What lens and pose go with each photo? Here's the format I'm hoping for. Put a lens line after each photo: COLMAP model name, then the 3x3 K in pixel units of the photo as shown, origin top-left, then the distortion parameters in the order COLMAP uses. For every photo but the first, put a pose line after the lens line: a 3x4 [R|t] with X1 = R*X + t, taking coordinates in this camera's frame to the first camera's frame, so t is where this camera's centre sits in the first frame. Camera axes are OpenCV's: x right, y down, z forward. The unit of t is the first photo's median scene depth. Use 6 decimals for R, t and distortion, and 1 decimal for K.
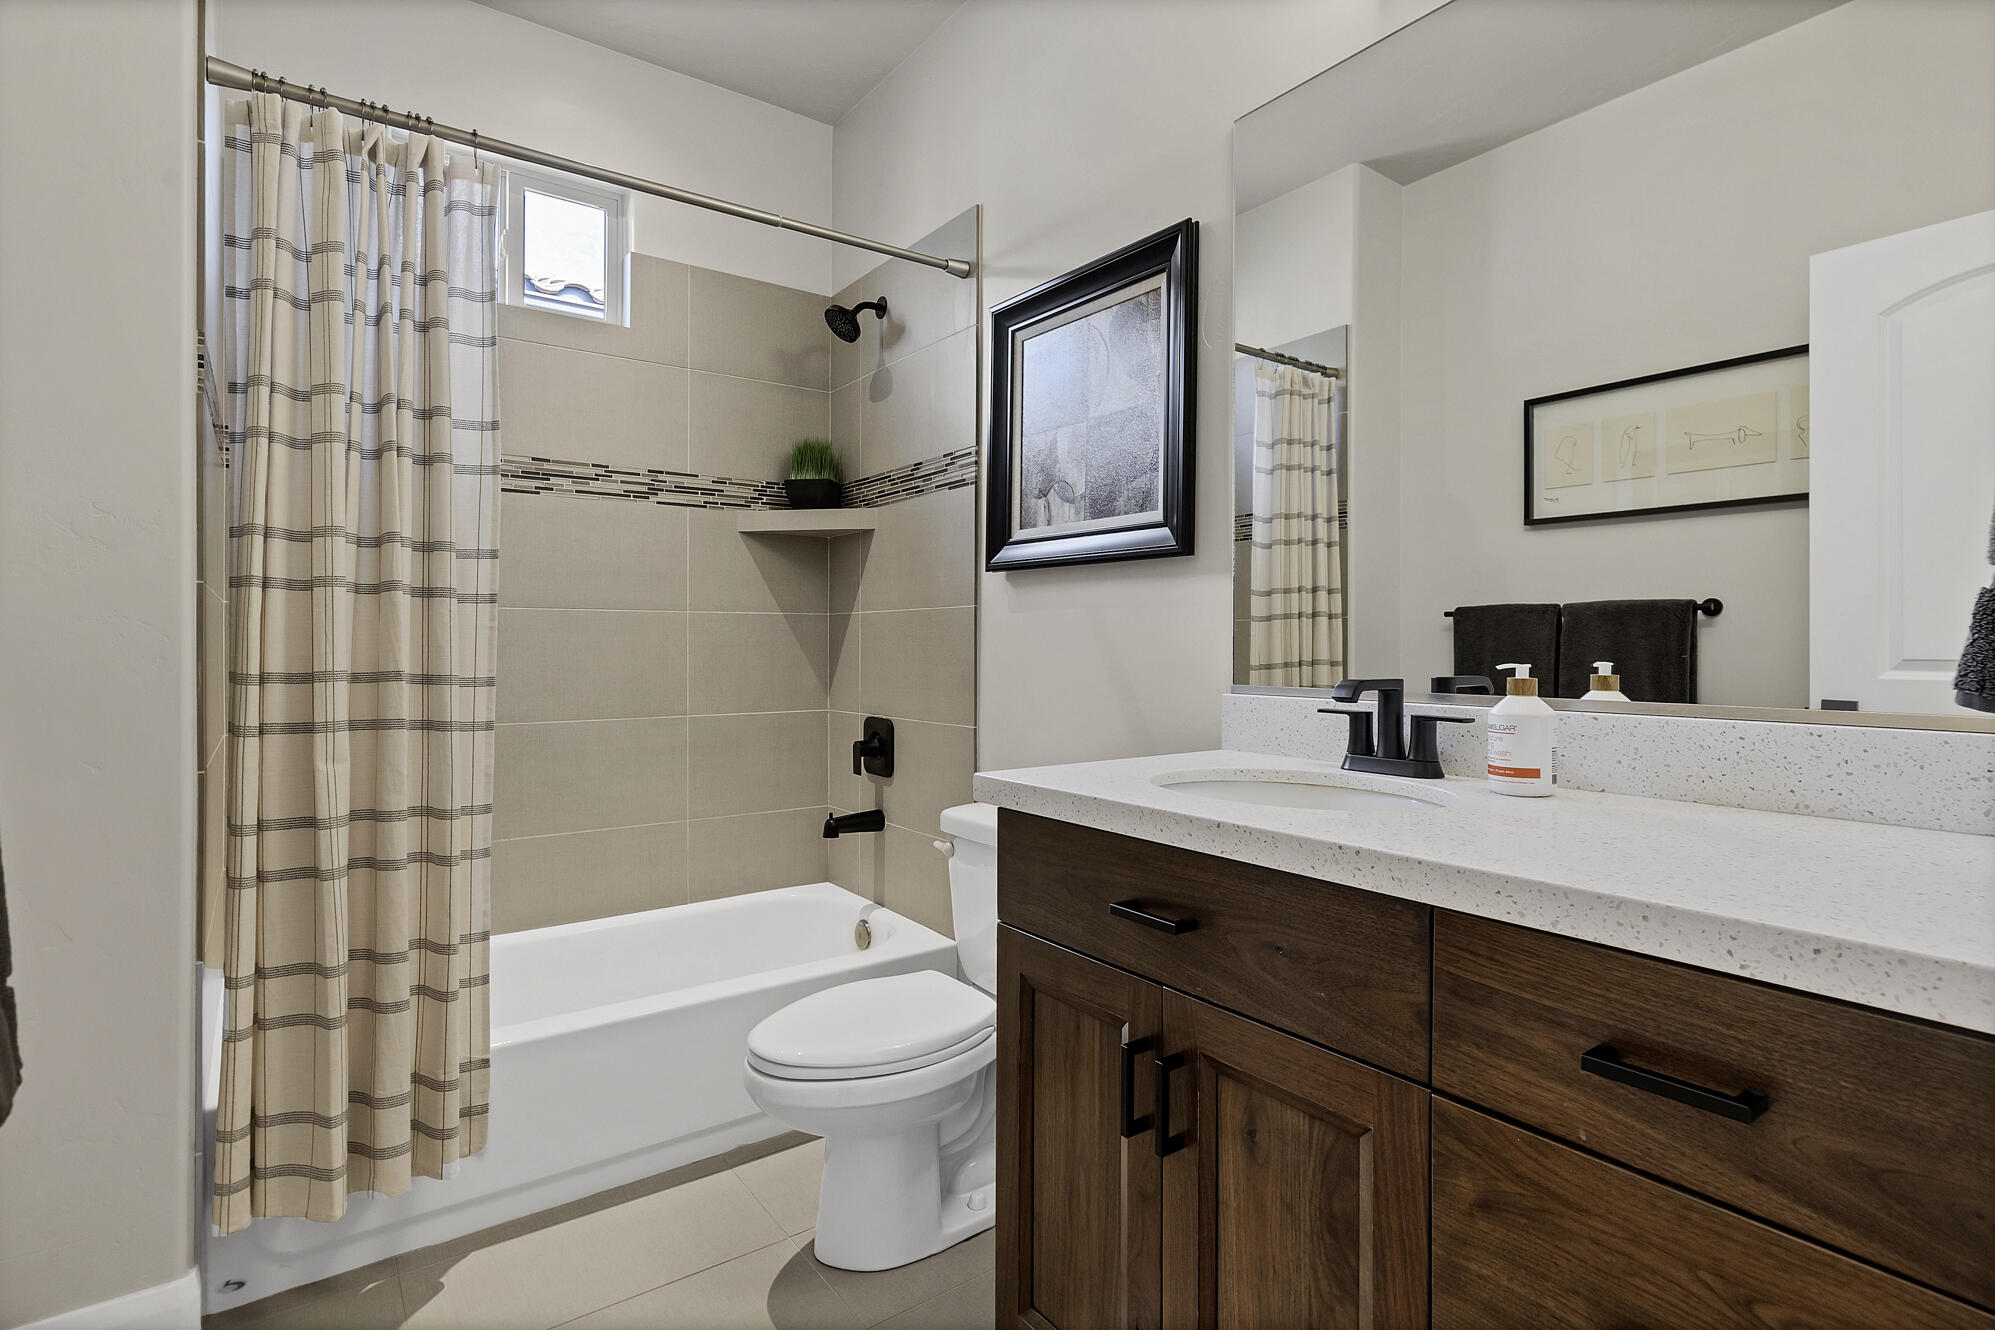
lens RADIAL K [[959.5, 0, 1002.2], [0, 959.5, 646.4], [0, 0, 1]] dist [-0.000726, -0.000078]
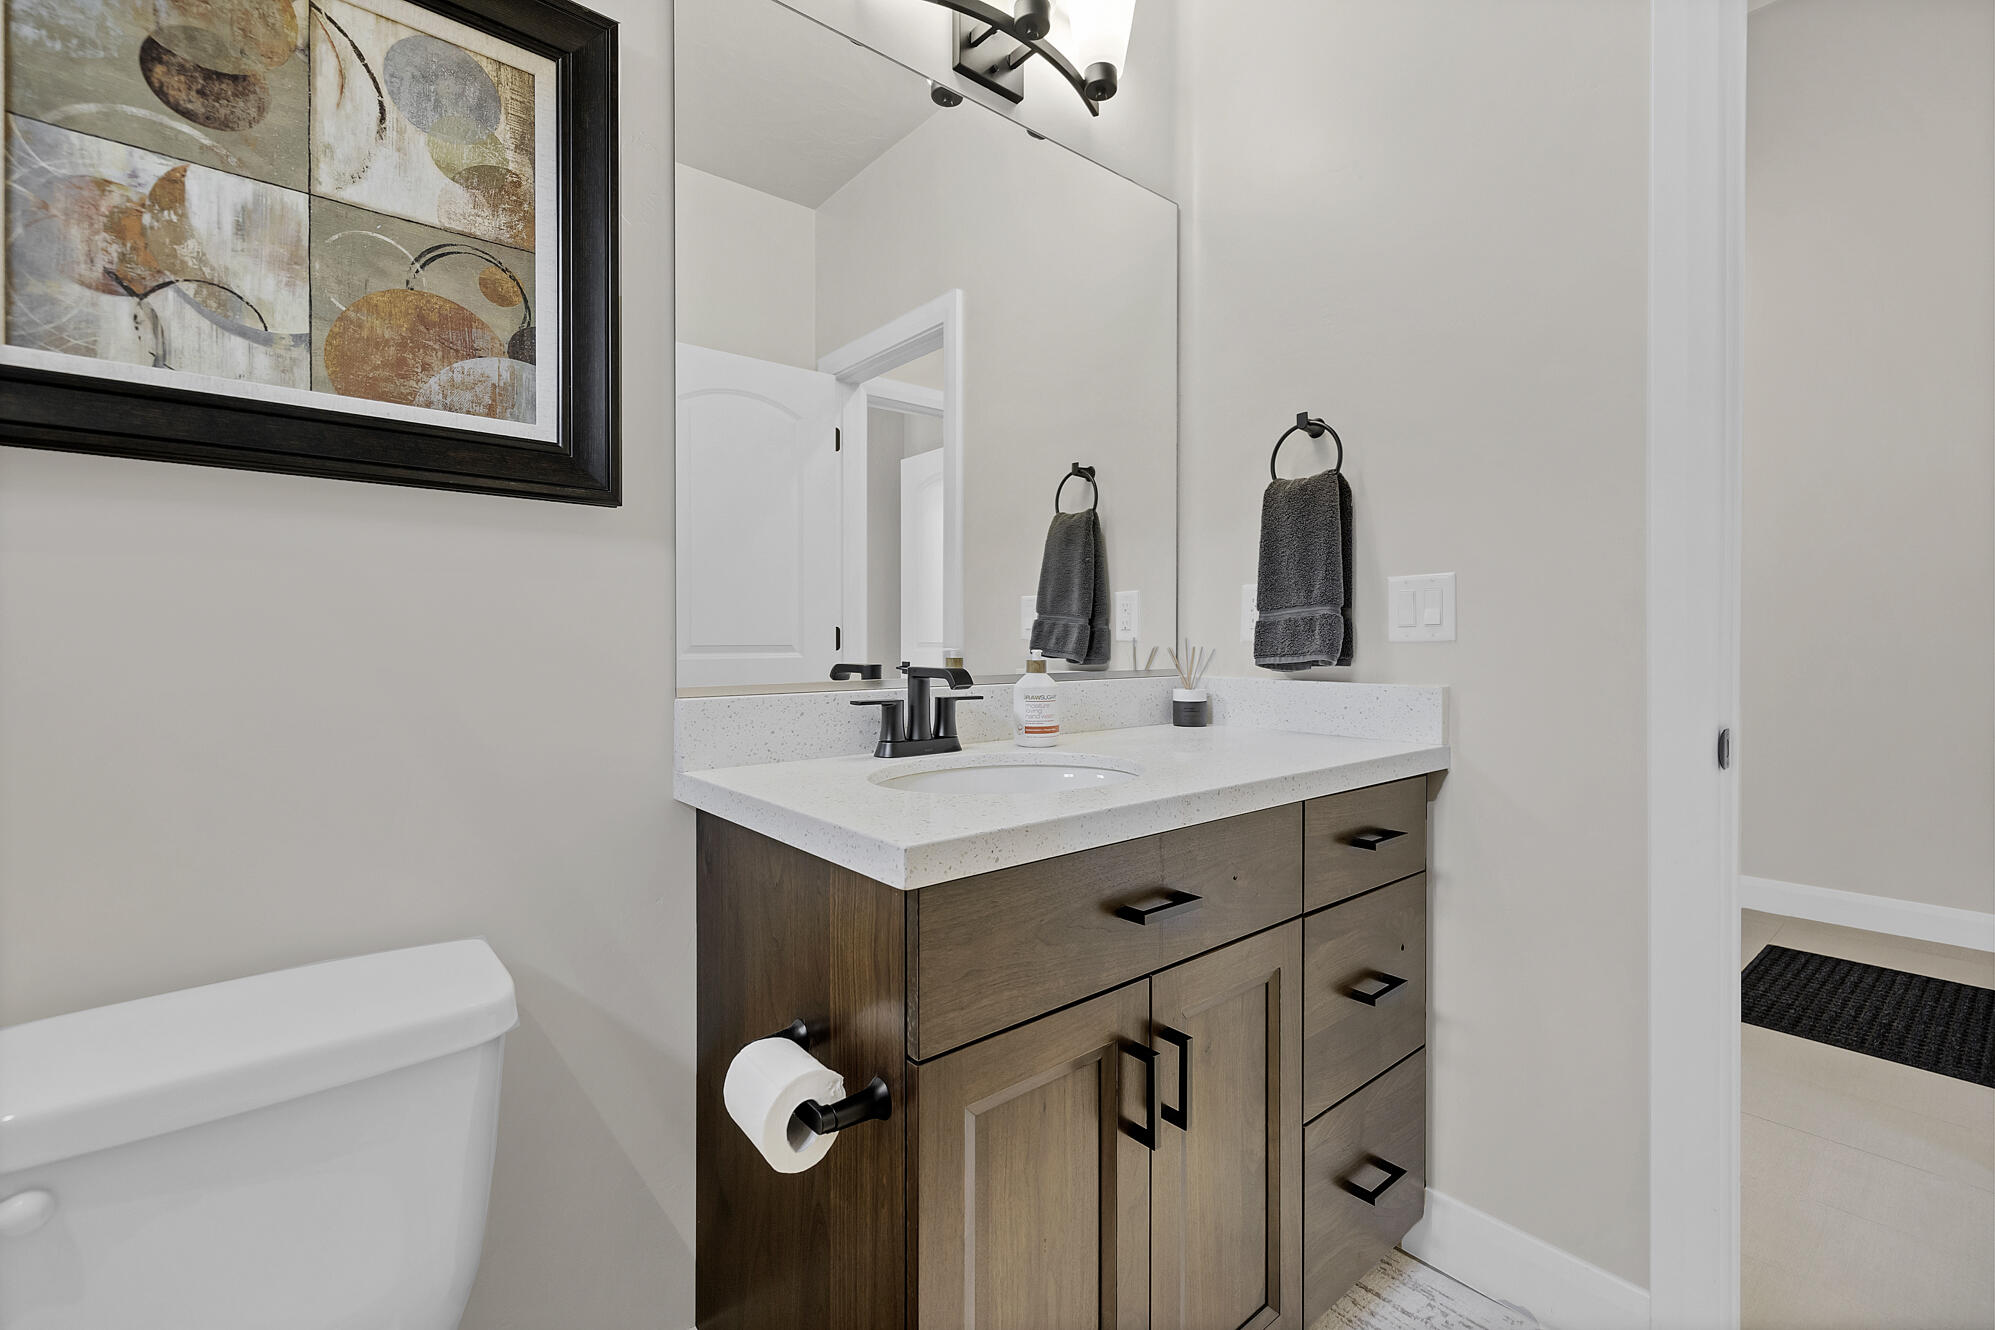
lens RADIAL K [[852.2, 0, 1002.5], [0, 852.2, 650.0], [0, 0, 1]] dist [-0.001952, 0.000154]
pose [[-0.059081, -0.017237, 0.998104, -0.294460], [-0.002784, 0.999850, 0.017102, -0.001257], [-0.998249, -0.001768, -0.059120, 0.495741]]
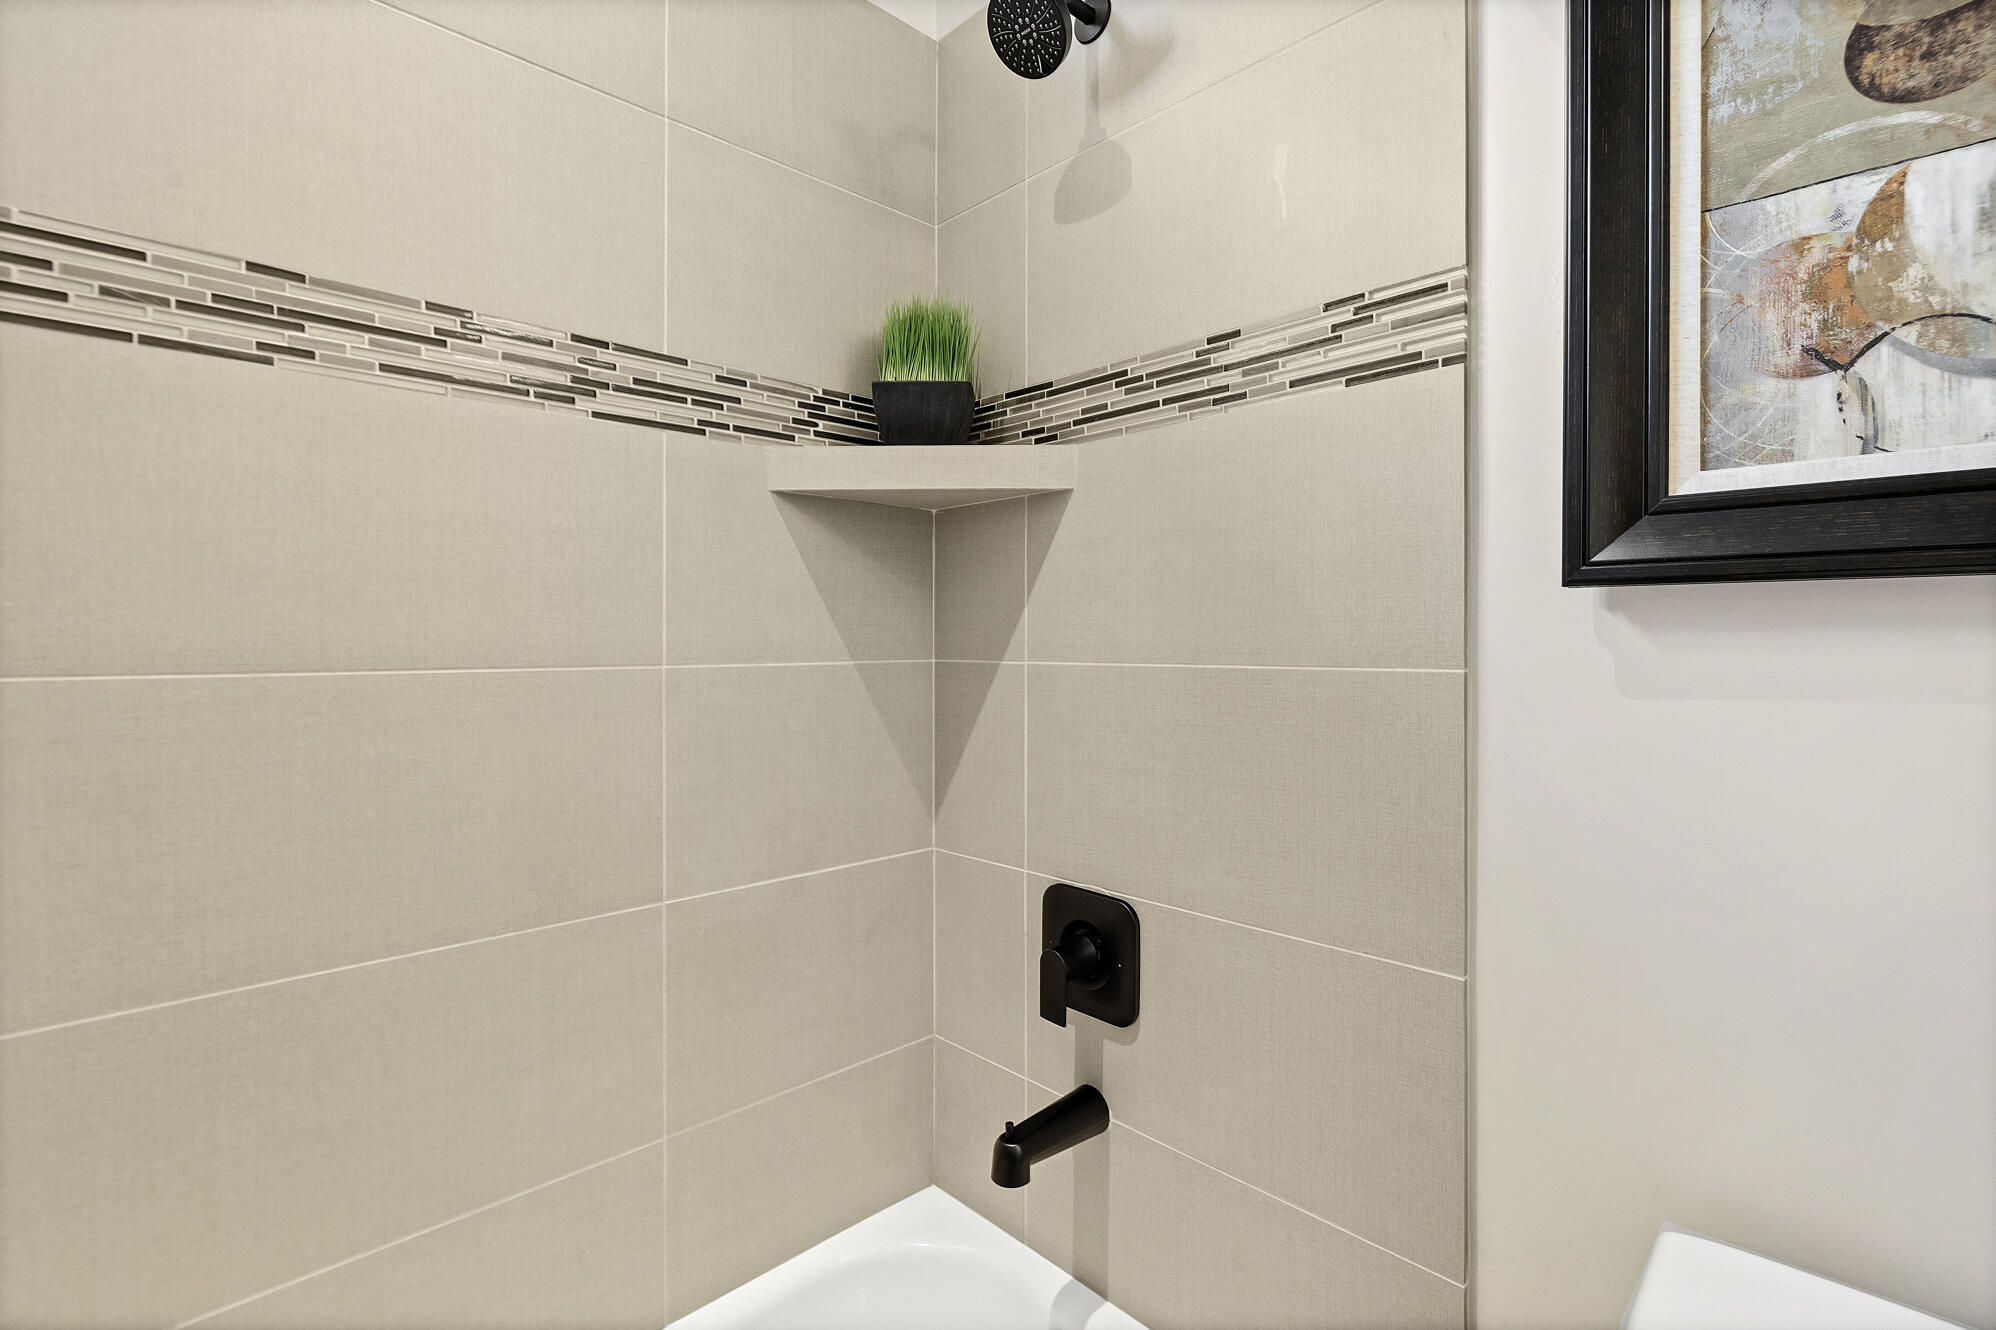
lens RADIAL K [[901.6, 0, 1003.3], [0, 901.6, 641.0], [0, 0, 1]] dist [-0.008737, -0.000188]
pose [[0.990520, -0.002755, 0.137338, -0.232968], [0.003006, 0.999994, -0.001617, -0.047480], [-0.137333, 0.002014, 0.990523, 0.575672]]
